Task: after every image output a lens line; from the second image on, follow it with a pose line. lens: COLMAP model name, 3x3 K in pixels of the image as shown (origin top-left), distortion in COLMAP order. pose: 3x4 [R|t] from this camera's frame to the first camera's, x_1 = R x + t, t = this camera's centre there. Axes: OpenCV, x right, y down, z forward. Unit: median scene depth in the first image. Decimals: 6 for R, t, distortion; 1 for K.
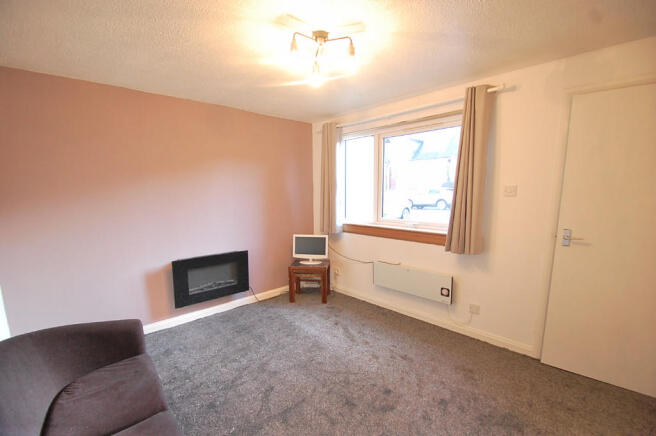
lens RADIAL K [[291.1, 0, 328.0], [0, 291.1, 237.2], [0, 0, 1]] dist [0.000386, -0.000453]
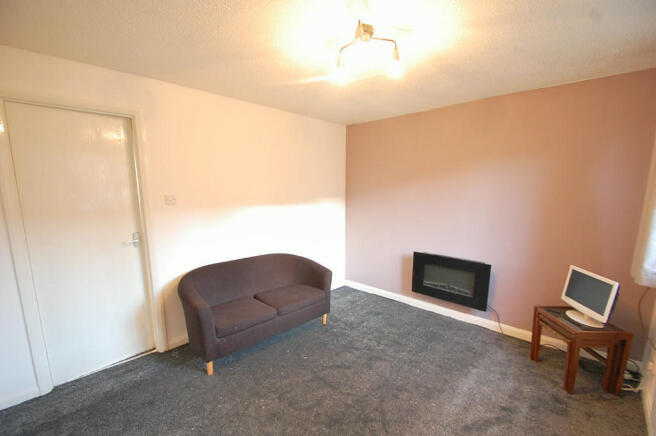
lens RADIAL K [[291.1, 0, 328.0], [0, 291.1, 237.2], [0, 0, 1]] dist [0.000386, -0.000453]
pose [[0.028555, 0.171367, -0.984793, 0.554088], [-0.155449, 0.973970, 0.164976, -0.105053], [0.987431, 0.148375, 0.054450, 0.513056]]
